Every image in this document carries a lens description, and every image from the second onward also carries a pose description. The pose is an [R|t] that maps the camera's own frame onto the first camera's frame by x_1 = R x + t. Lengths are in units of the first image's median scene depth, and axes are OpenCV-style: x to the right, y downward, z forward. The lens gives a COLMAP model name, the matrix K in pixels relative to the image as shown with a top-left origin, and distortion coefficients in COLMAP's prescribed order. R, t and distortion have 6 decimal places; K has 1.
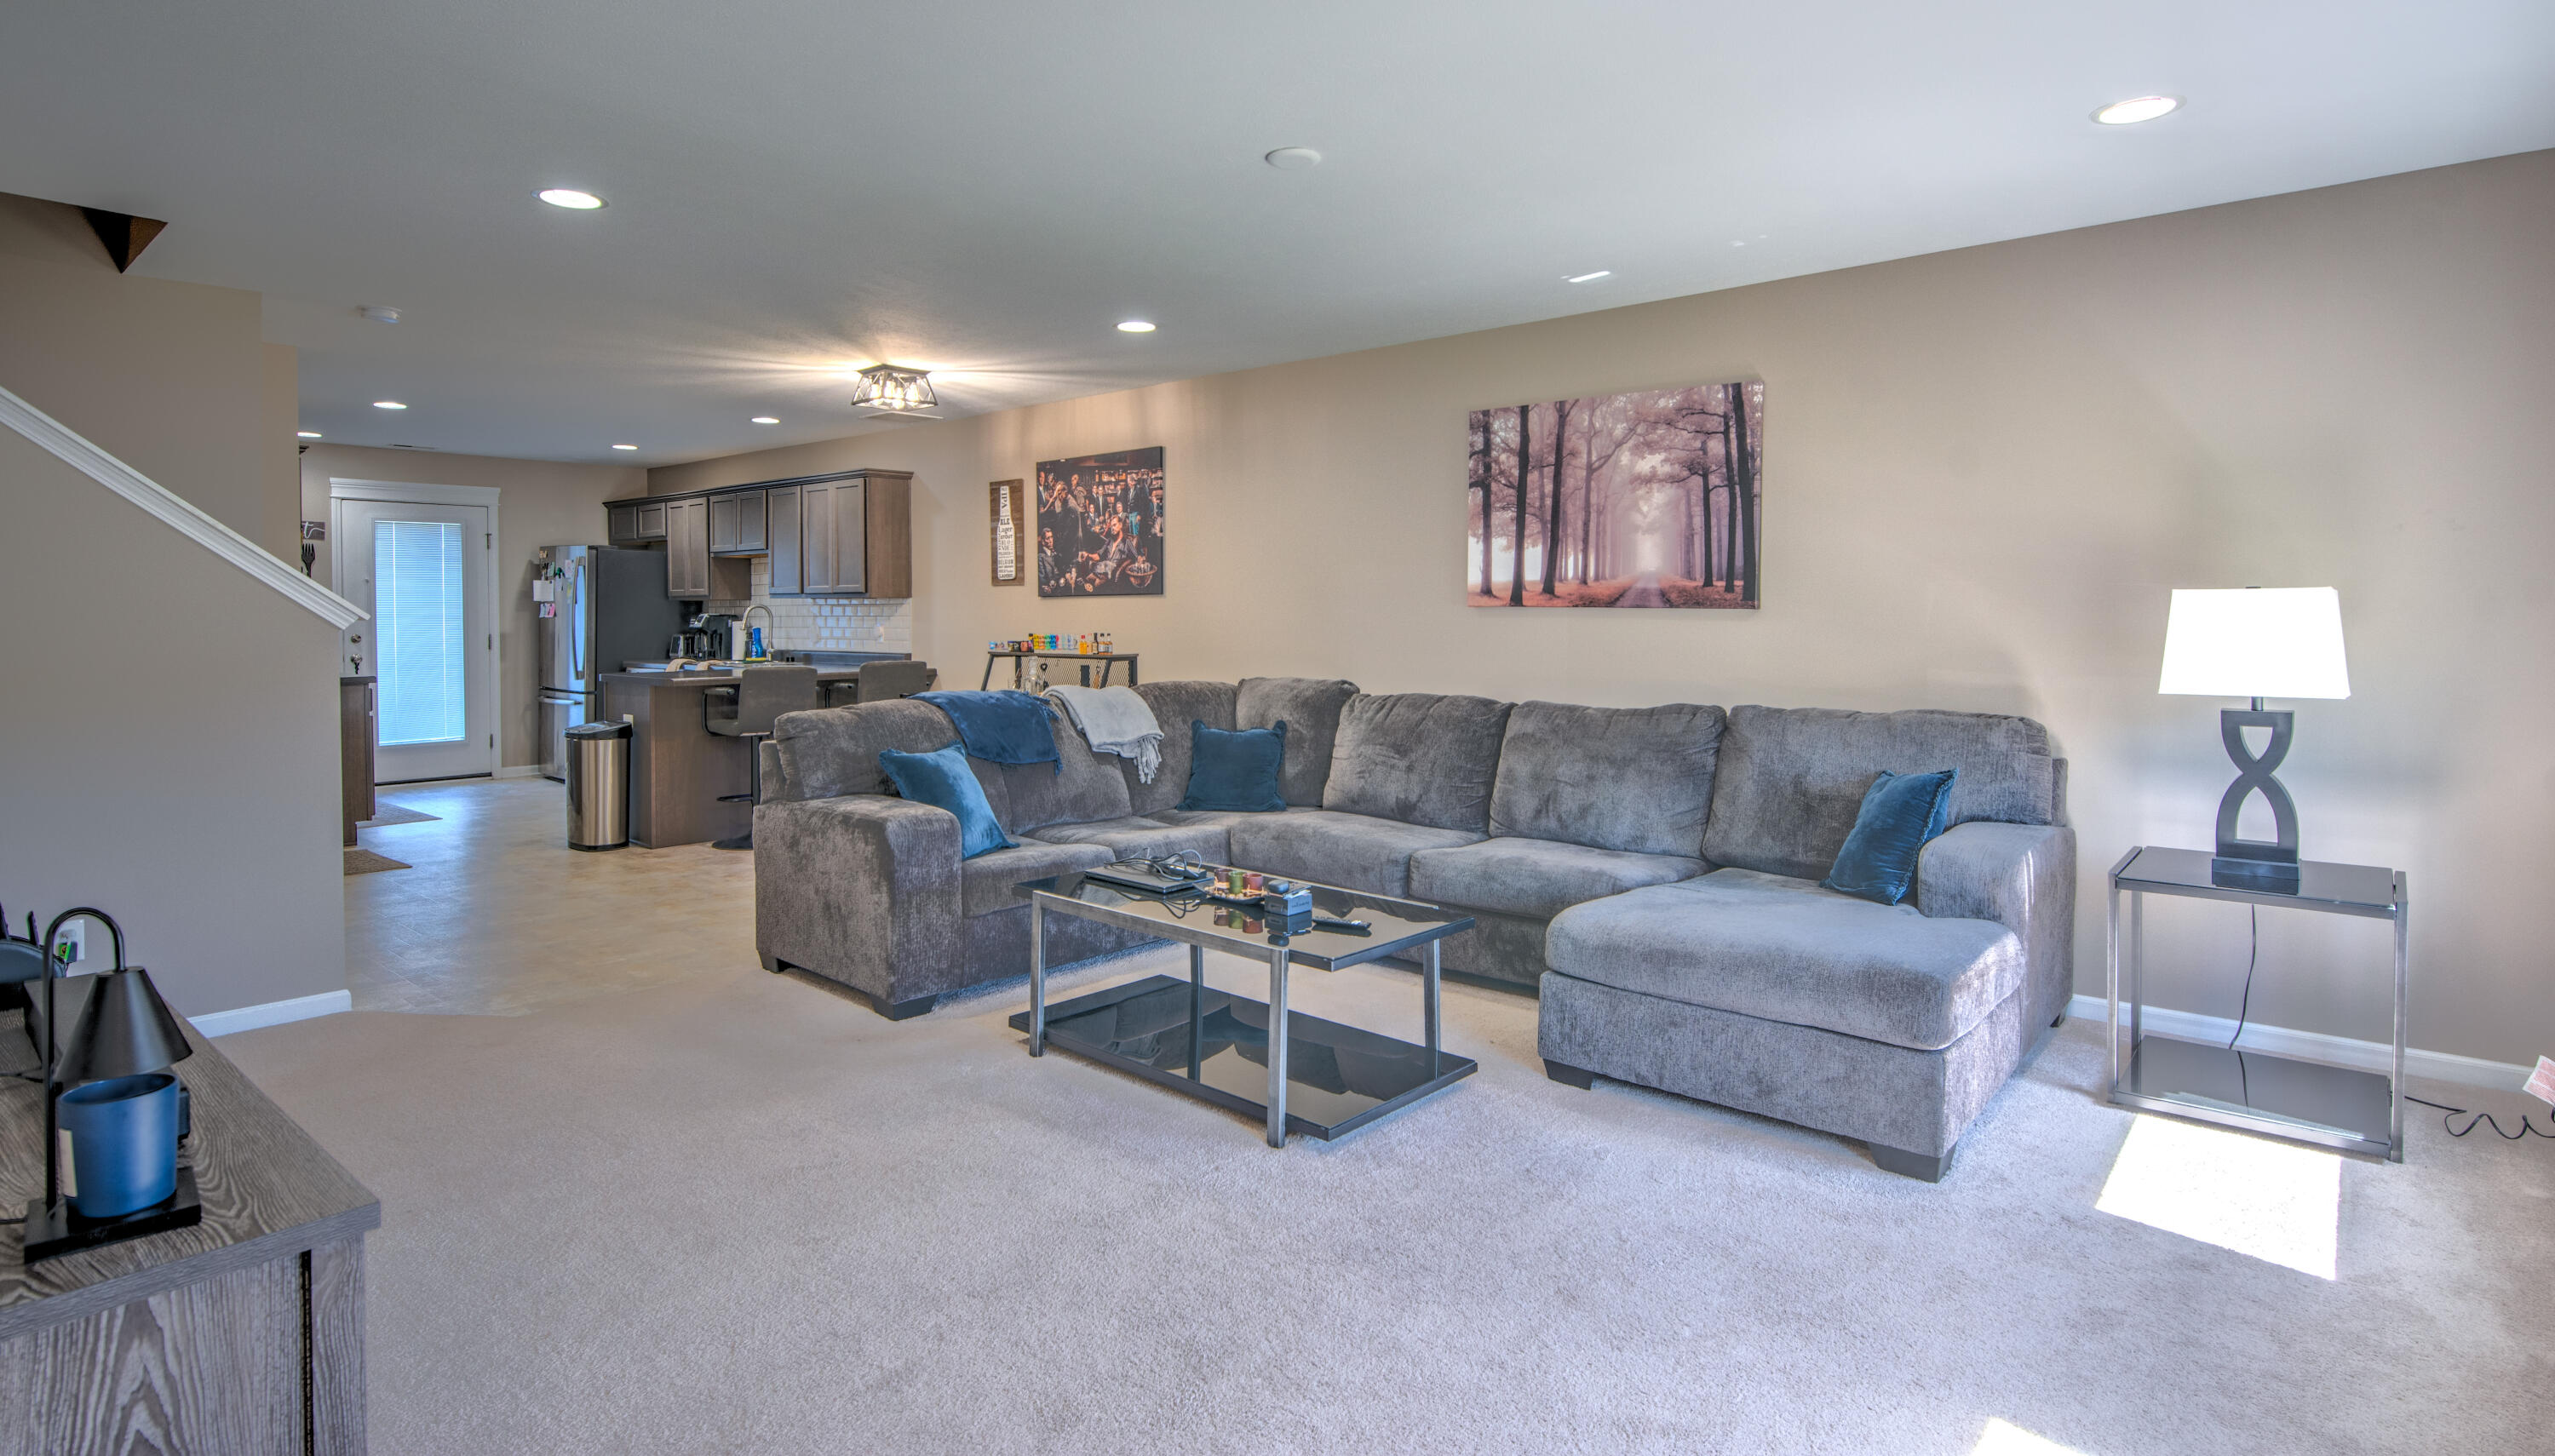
lens RADIAL K [[1370.7, 0, 1342.6], [0, 1370.7, 631.1], [0, 0, 1]] dist [0.005316, -0.001053]
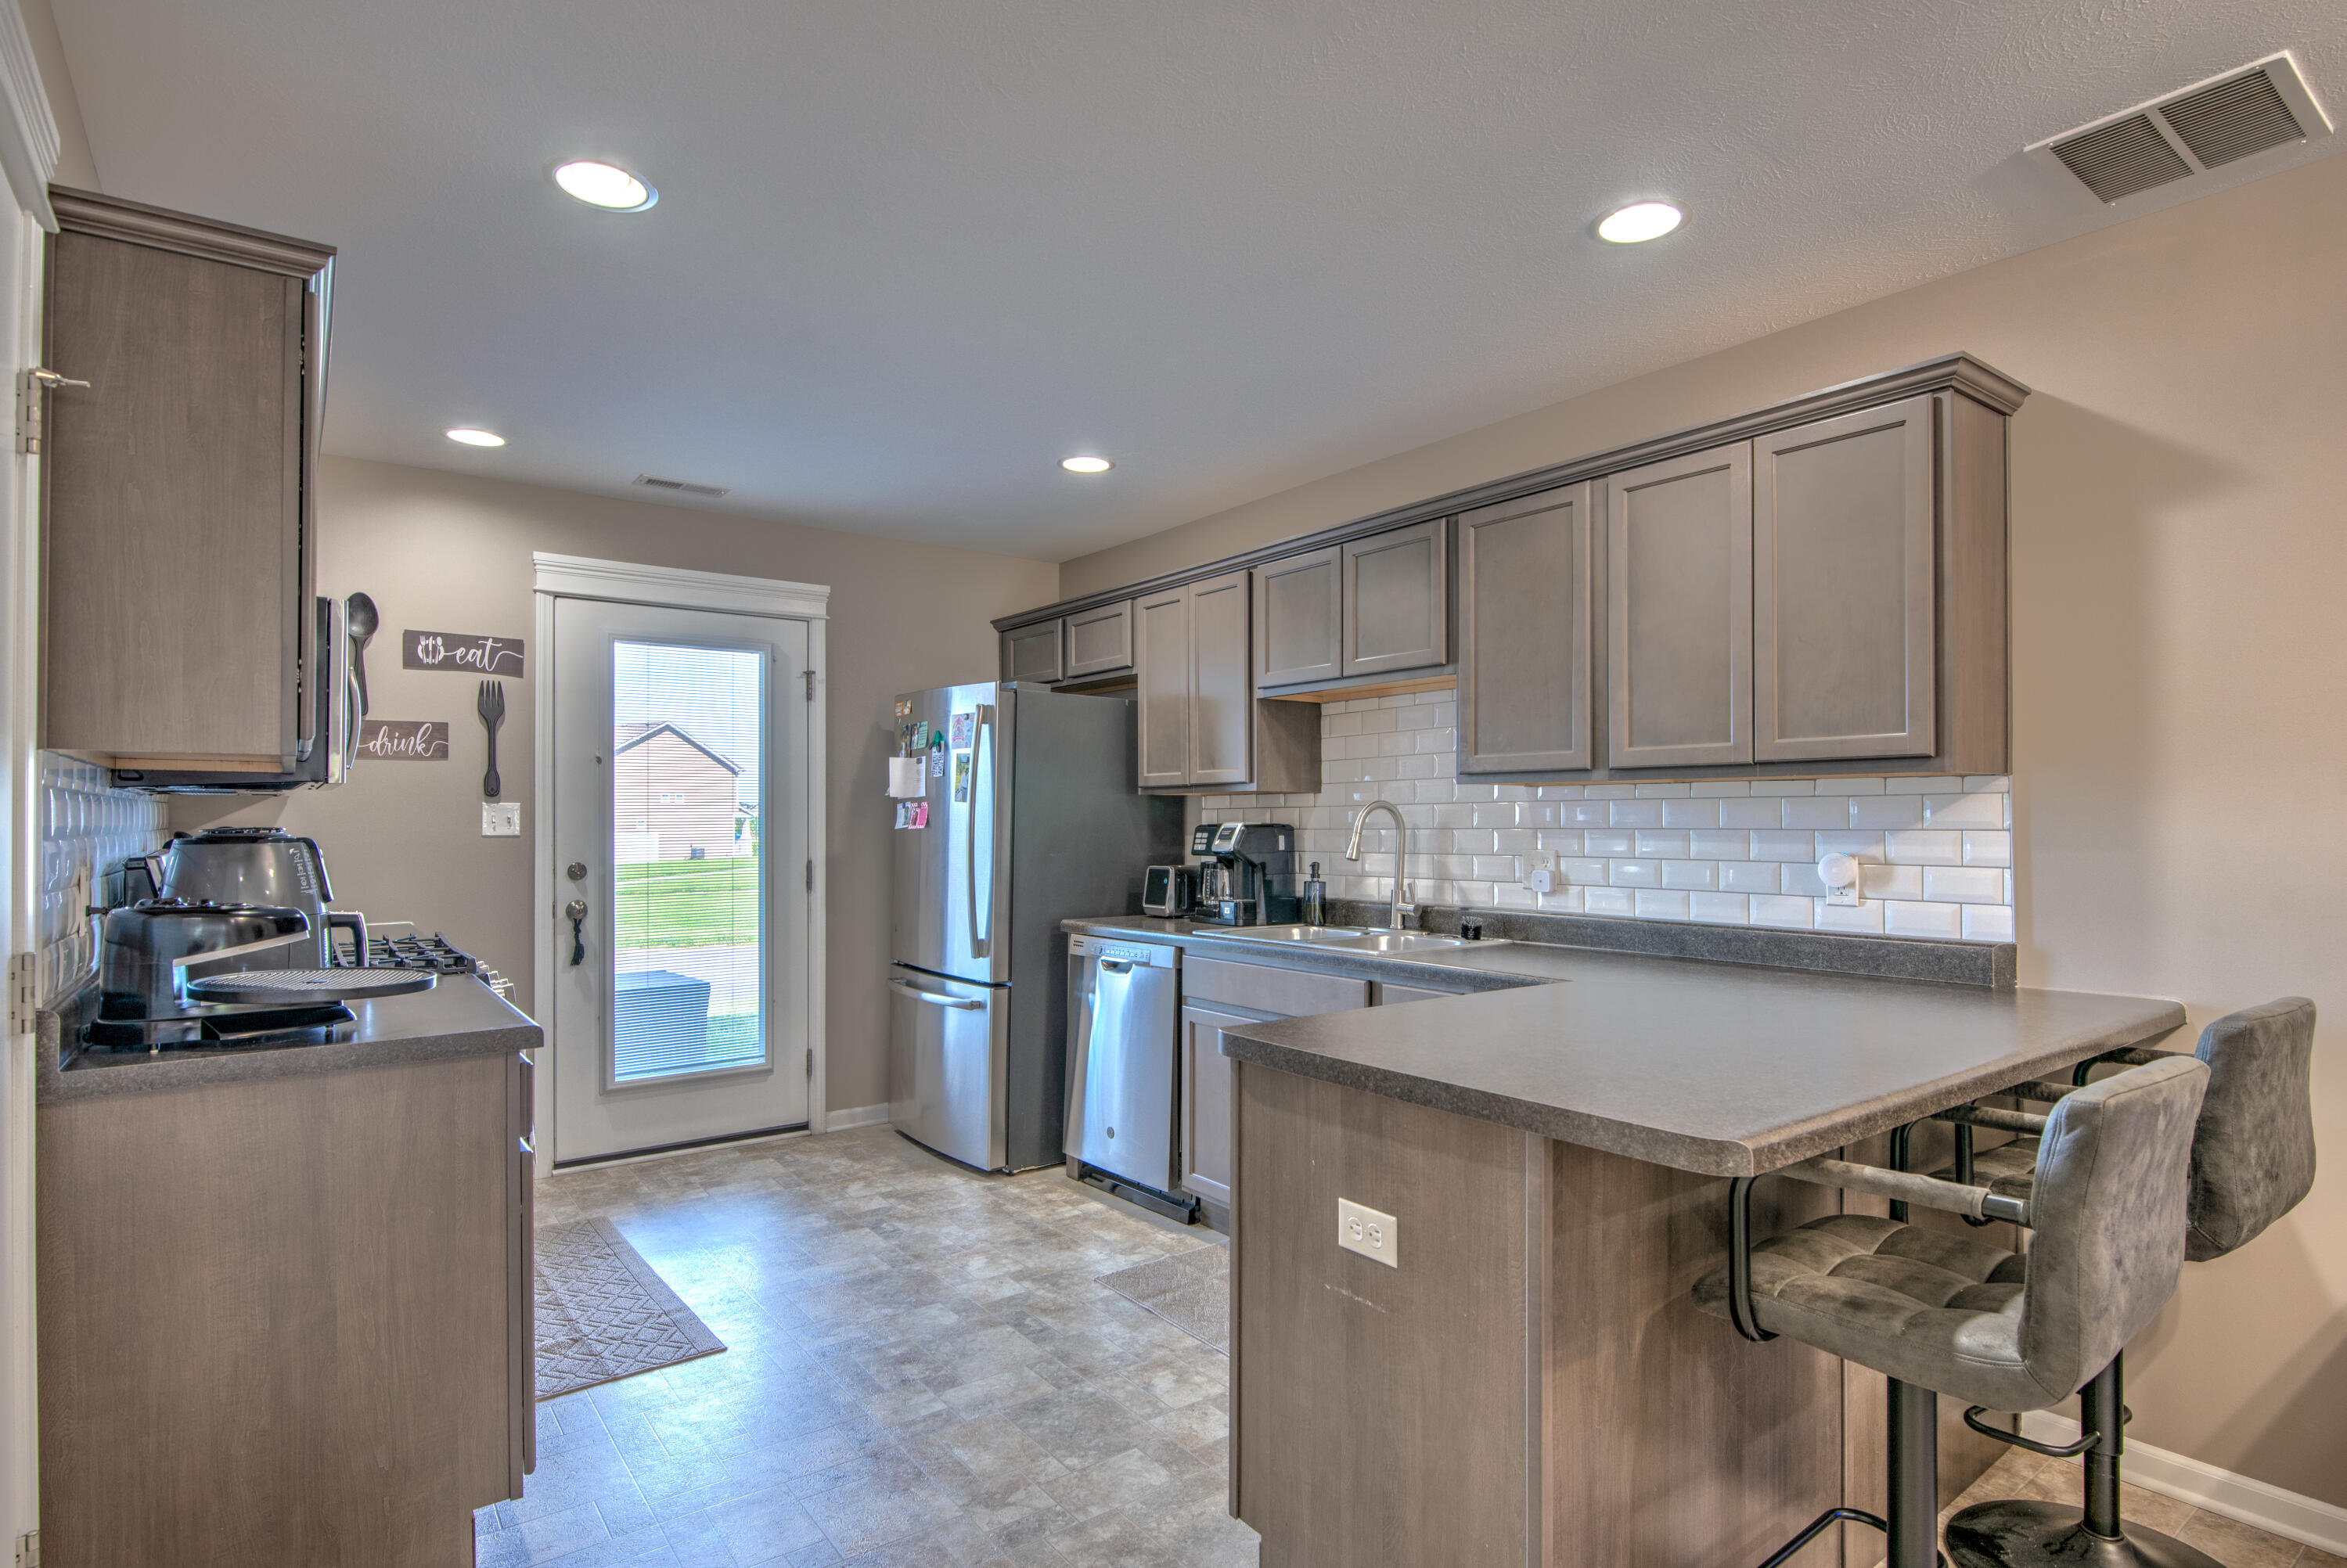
lens RADIAL K [[1208.2, 0, 1186.4], [0, 1208.2, 807.1], [0, 0, 1]] dist [0.008539, -0.006421]
pose [[0.977058, -0.001514, -0.212970, -0.419197], [-0.003689, 0.999704, -0.024029, -0.008420], [0.212943, 0.024263, 0.976763, 0.635374]]
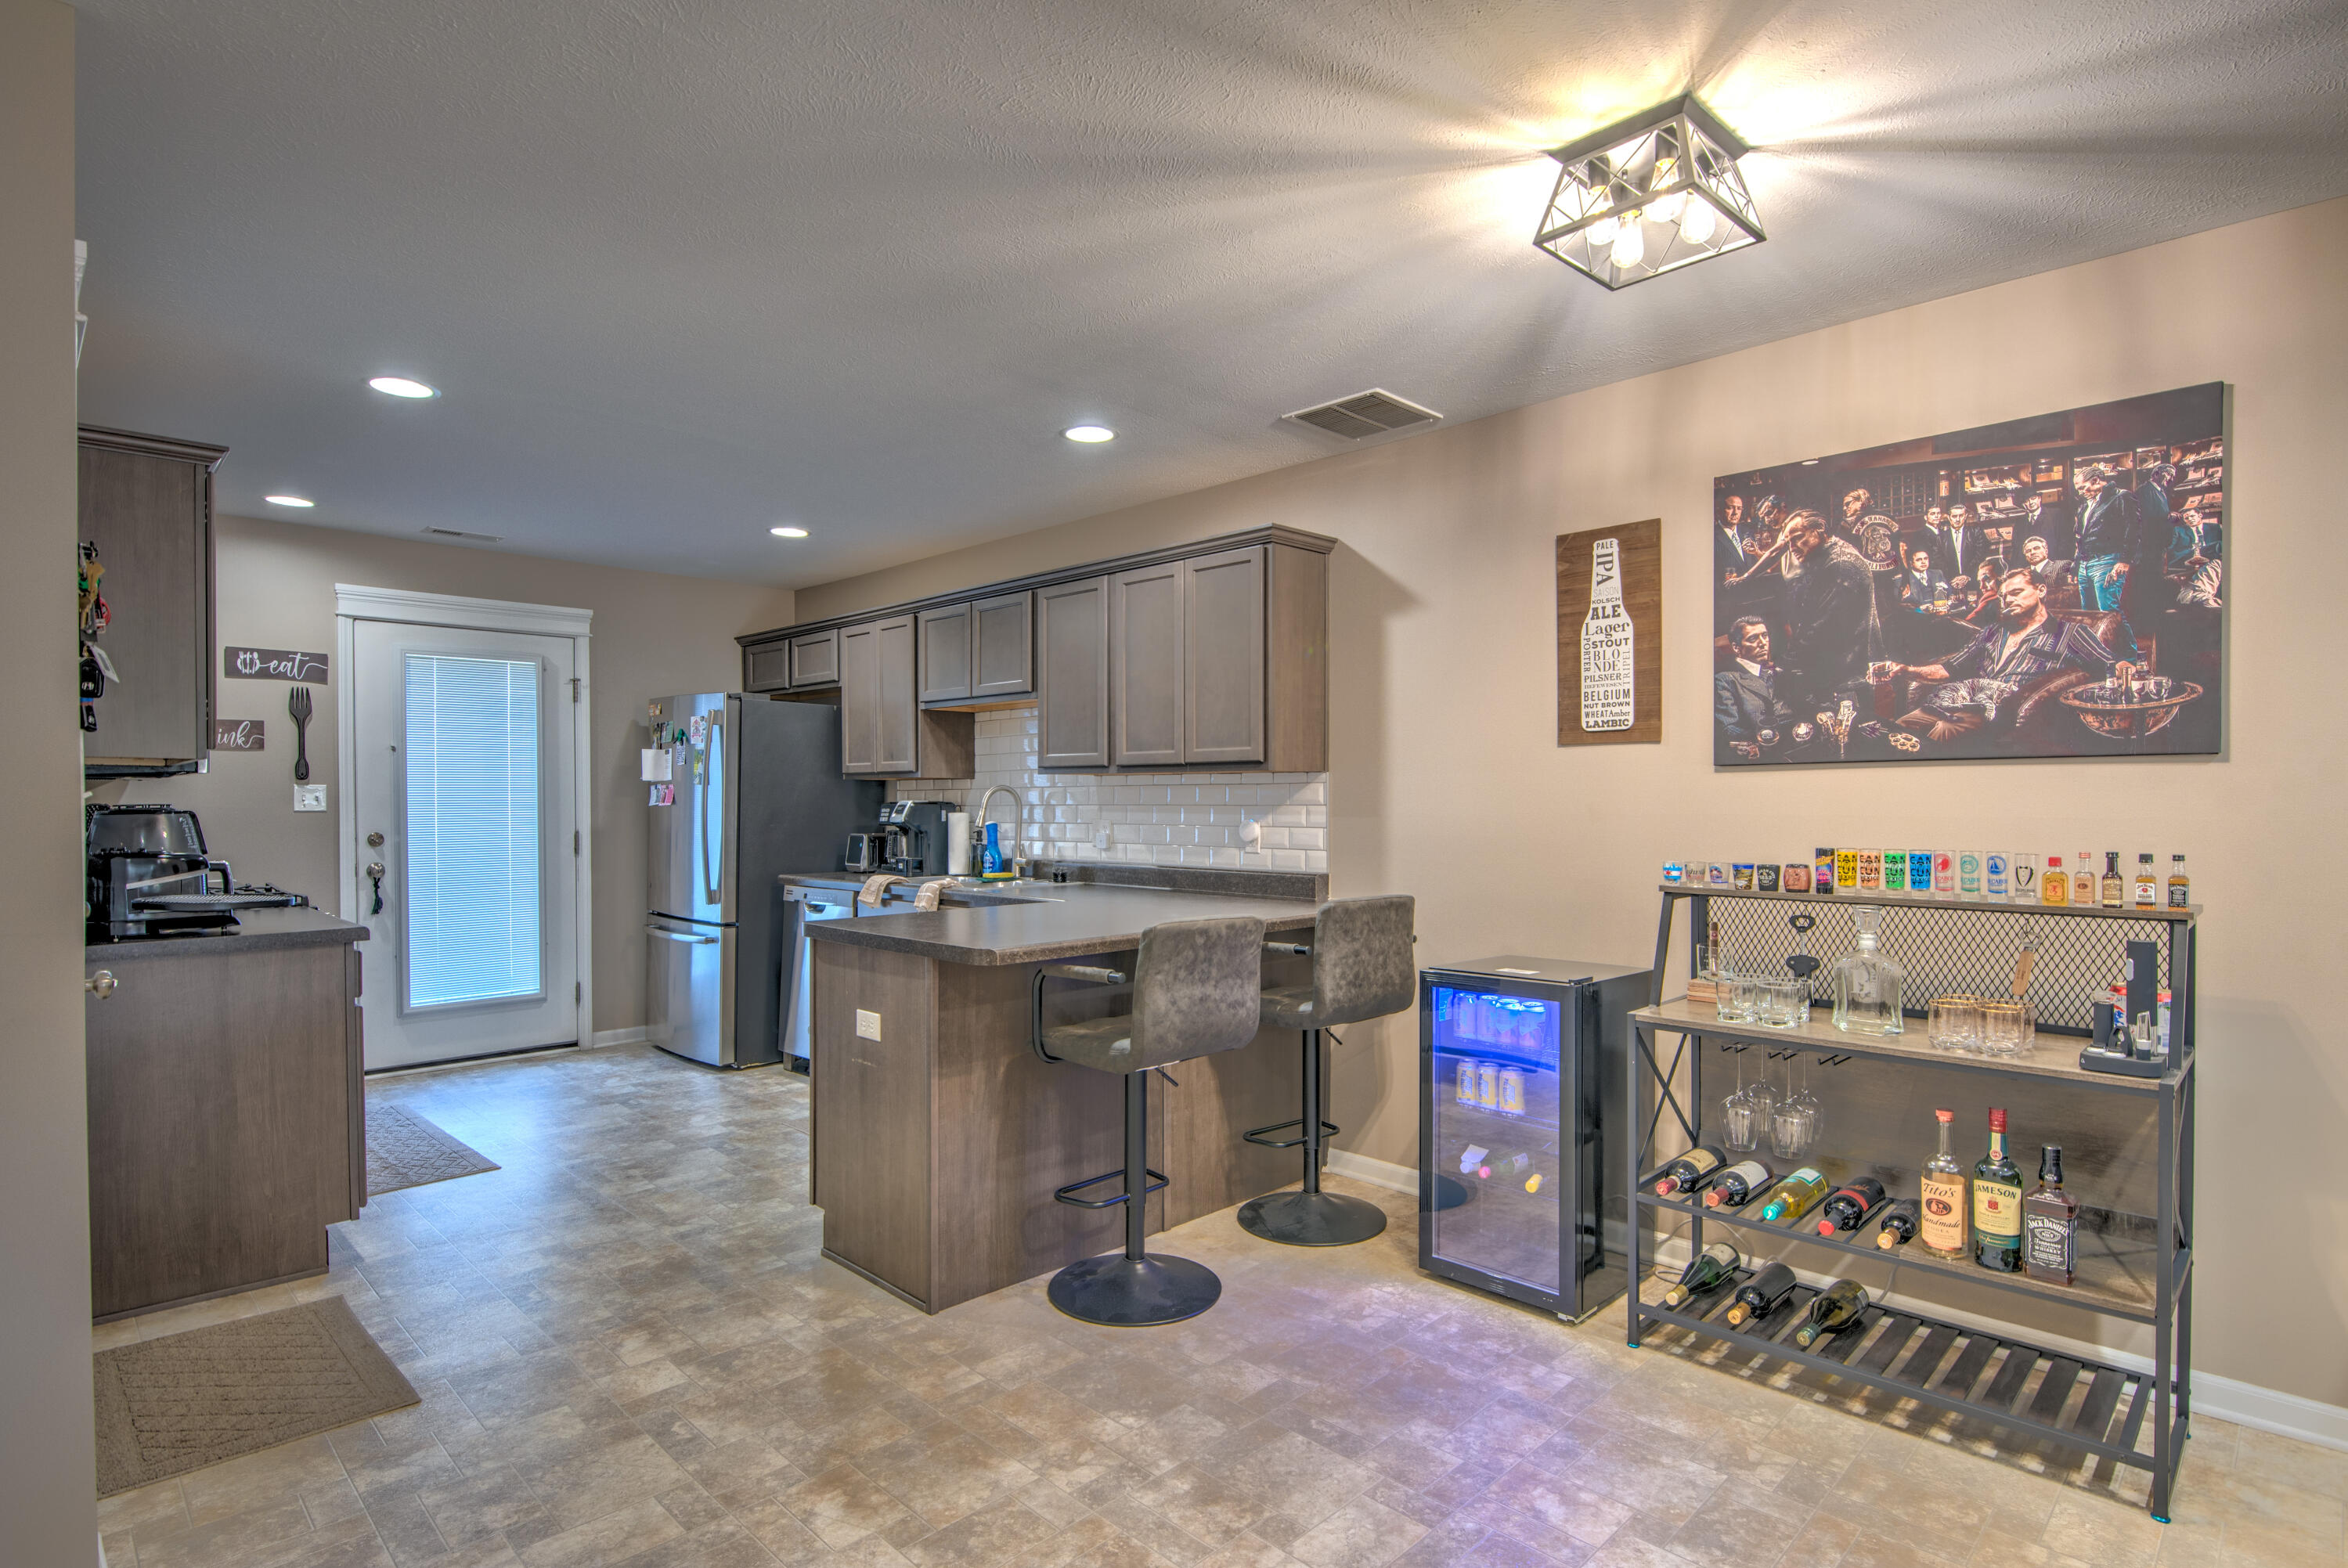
lens RADIAL K [[1208.7, 0, 1195.2], [0, 1208.7, 810.9], [0, 0, 1]] dist [0.008539, -0.006421]
pose [[0.997402, 0.001930, -0.072004, -0.312662], [-0.002202, 0.999991, -0.003697, -0.006572], [0.071996, 0.003846, 0.997397, 0.488044]]
